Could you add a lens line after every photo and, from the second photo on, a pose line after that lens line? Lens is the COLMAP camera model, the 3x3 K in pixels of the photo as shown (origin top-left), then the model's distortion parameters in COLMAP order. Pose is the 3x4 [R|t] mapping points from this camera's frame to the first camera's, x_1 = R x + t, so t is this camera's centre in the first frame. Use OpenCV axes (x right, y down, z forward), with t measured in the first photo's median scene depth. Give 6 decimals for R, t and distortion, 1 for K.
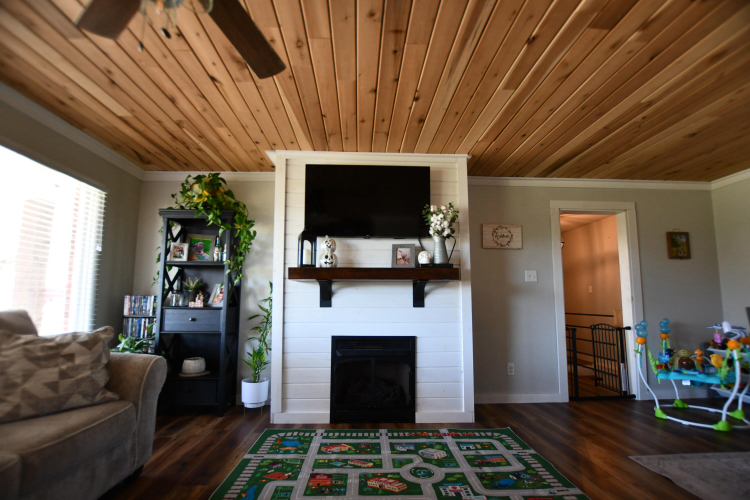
lens RADIAL K [[330.4, 0, 369.1], [0, 330.4, 266.6], [0, 0, 1]] dist [-0.023626, -0.000606]
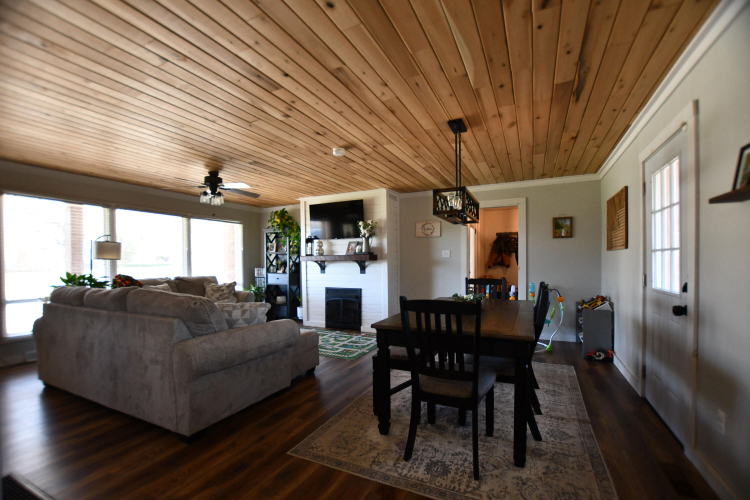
lens RADIAL K [[330.4, 0, 376.5], [0, 330.4, 256.8], [0, 0, 1]] dist [-0.023626, -0.000606]
pose [[0.880215, -0.016977, -0.474271, 1.134400], [0.064266, 0.994418, 0.083677, -0.131351], [0.470203, -0.104133, 0.876393, -0.639183]]
